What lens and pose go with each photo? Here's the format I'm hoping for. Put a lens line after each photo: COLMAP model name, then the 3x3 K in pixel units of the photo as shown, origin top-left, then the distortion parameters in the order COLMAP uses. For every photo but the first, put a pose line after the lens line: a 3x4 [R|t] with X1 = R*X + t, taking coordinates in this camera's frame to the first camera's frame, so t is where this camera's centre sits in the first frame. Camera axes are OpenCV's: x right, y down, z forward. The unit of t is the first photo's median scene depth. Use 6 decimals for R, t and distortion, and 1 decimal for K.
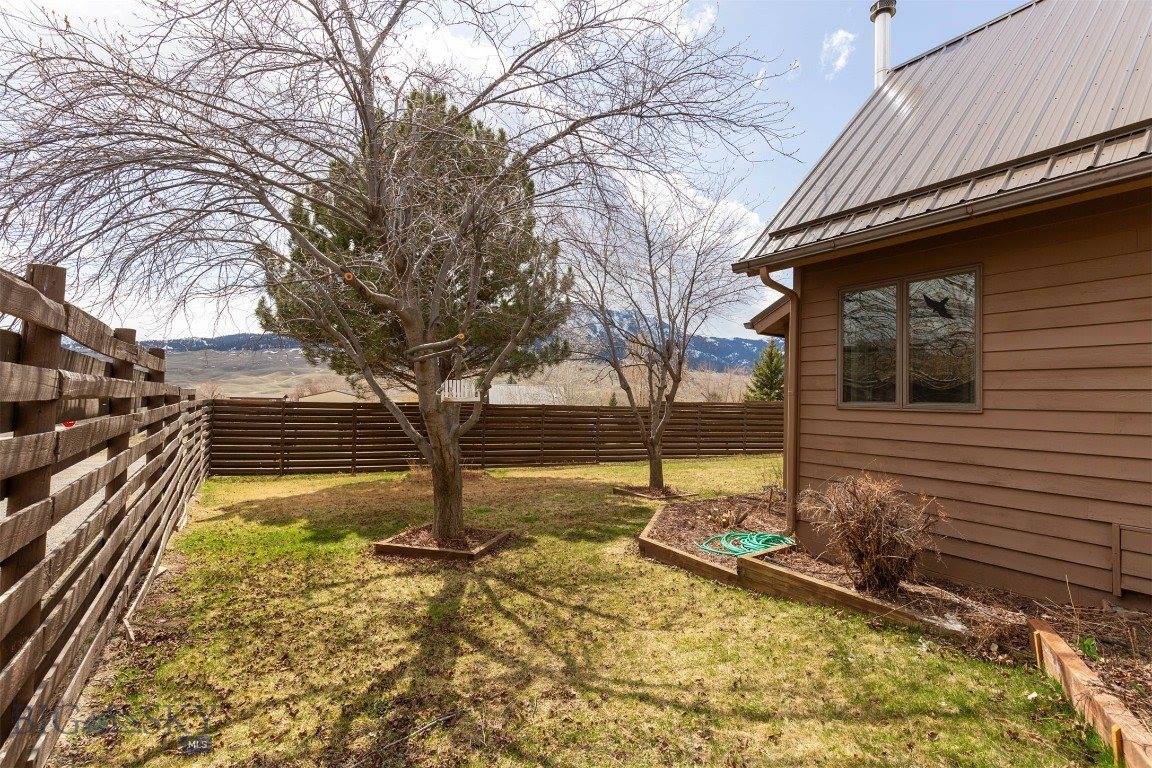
lens RADIAL K [[538.3, 0, 576.0], [0, 538.3, 384.0], [0, 0, 1]] dist [0.000232, 0.000071]
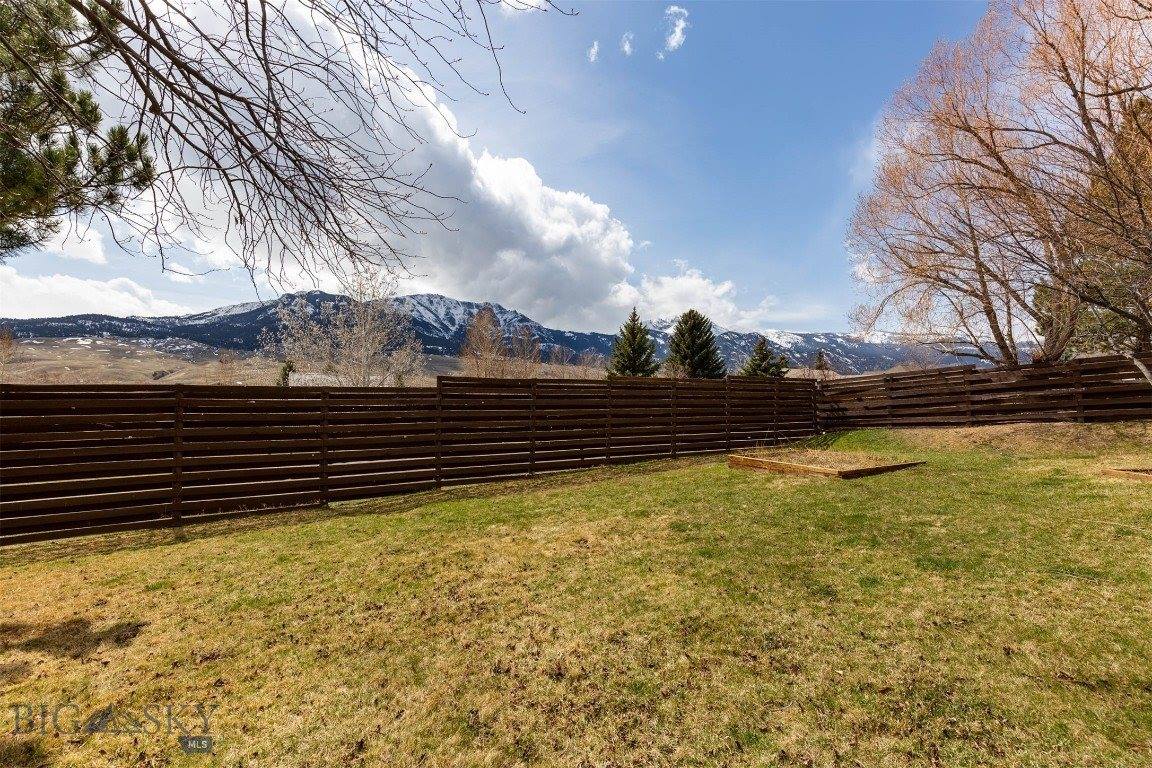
lens RADIAL K [[538.3, 0, 576.0], [0, 538.3, 384.0], [0, 0, 1]] dist [0.000232, 0.000071]
pose [[0.966362, -0.015728, 0.256703, 0.125485], [0.013298, 0.999849, 0.011197, 0.033150], [-0.256841, -0.007407, 0.966425, 0.431897]]
